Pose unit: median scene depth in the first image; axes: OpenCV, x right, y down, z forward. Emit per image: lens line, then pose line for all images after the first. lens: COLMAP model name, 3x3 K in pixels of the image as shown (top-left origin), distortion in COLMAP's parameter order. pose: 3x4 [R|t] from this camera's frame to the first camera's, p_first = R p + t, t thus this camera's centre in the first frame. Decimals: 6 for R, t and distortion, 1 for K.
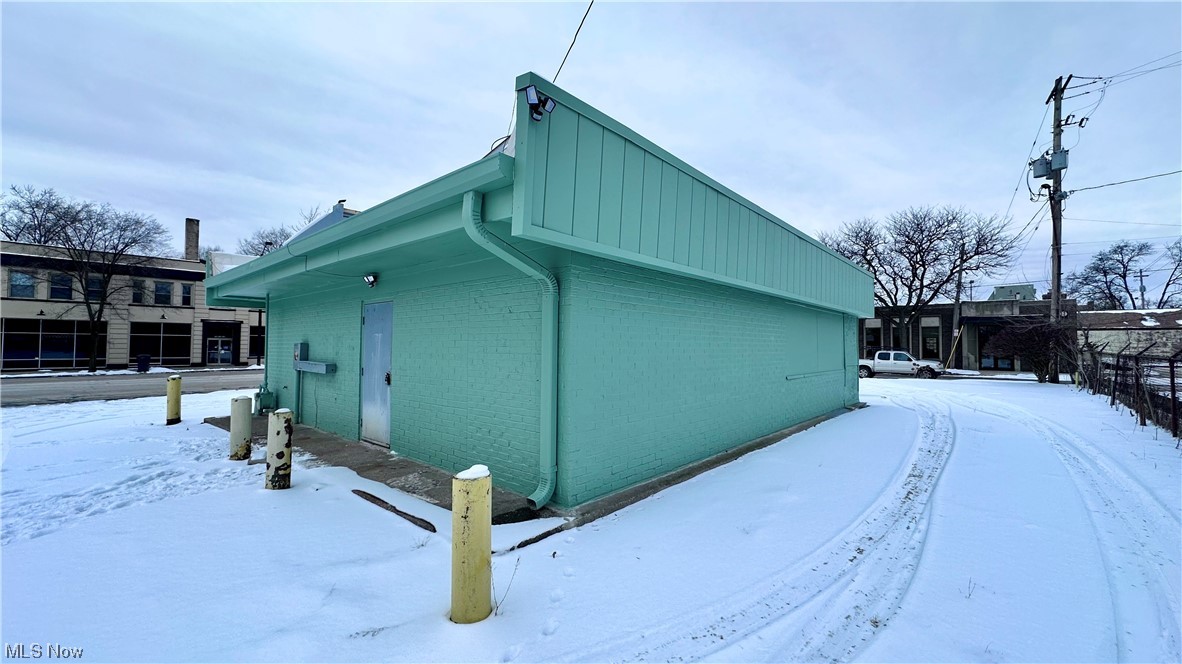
lens RADIAL K [[468.4, 0, 591.0], [0, 468.4, 332.0], [0, 0, 1]] dist [-0.006946, 0.000112]
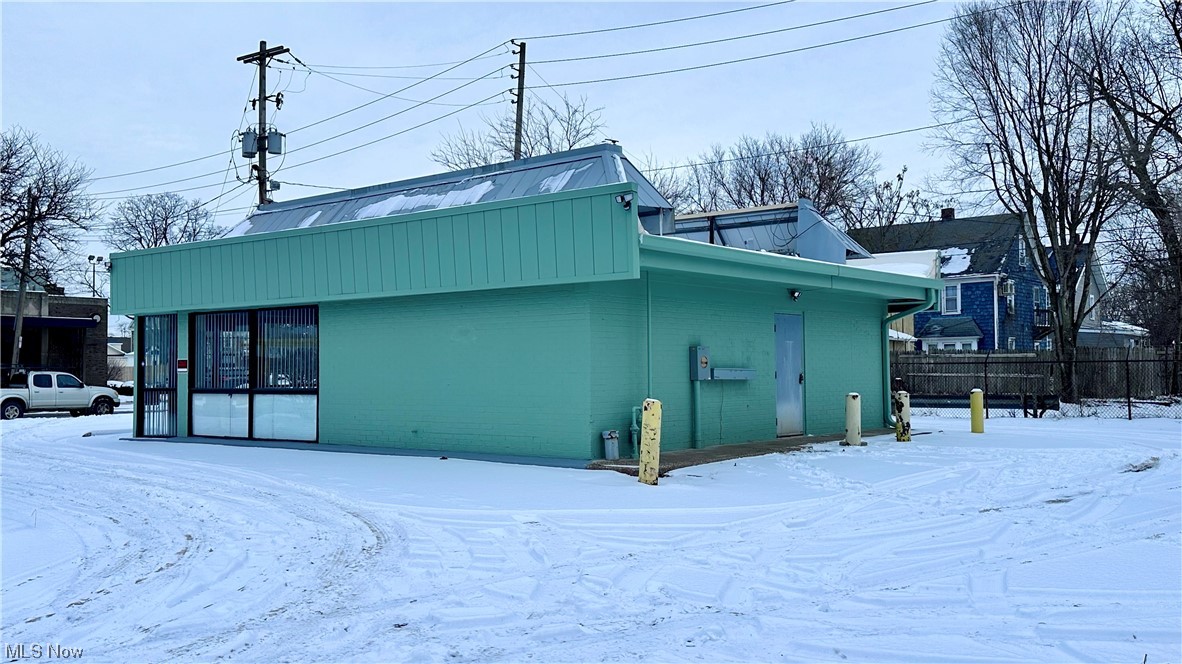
lens RADIAL K [[1069.8, 0, 591.0], [0, 1069.8, 332.0], [0, 0, 1]] dist [0.189718, -0.425428]
pose [[-0.046114, 0.031326, 0.998445, -0.967169], [-0.024222, 0.999179, -0.032467, 0.024663], [-0.998642, -0.025682, -0.045318, 0.499433]]
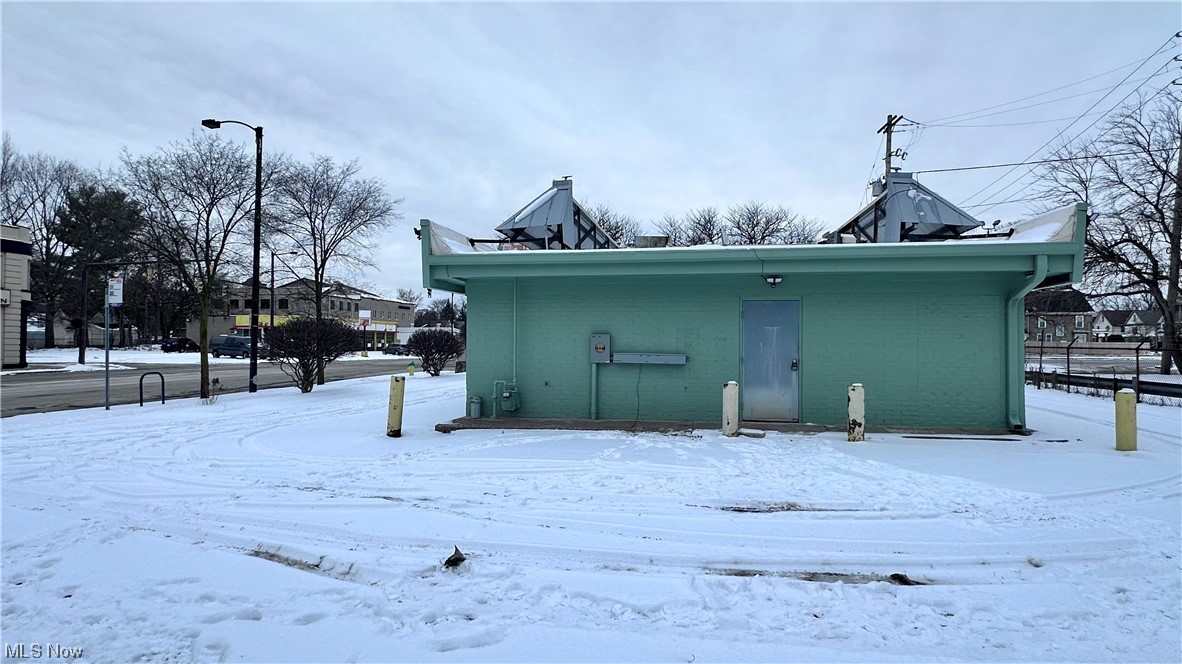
lens RADIAL K [[661.2, 0, 591.0], [0, 661.2, 332.0], [0, 0, 1]] dist [0.000259, 0.000033]
pose [[0.851429, 0.006296, 0.524433, -0.536741], [-0.015511, 0.999793, 0.013180, 0.000339], [-0.524241, -0.019356, 0.851350, -0.050691]]
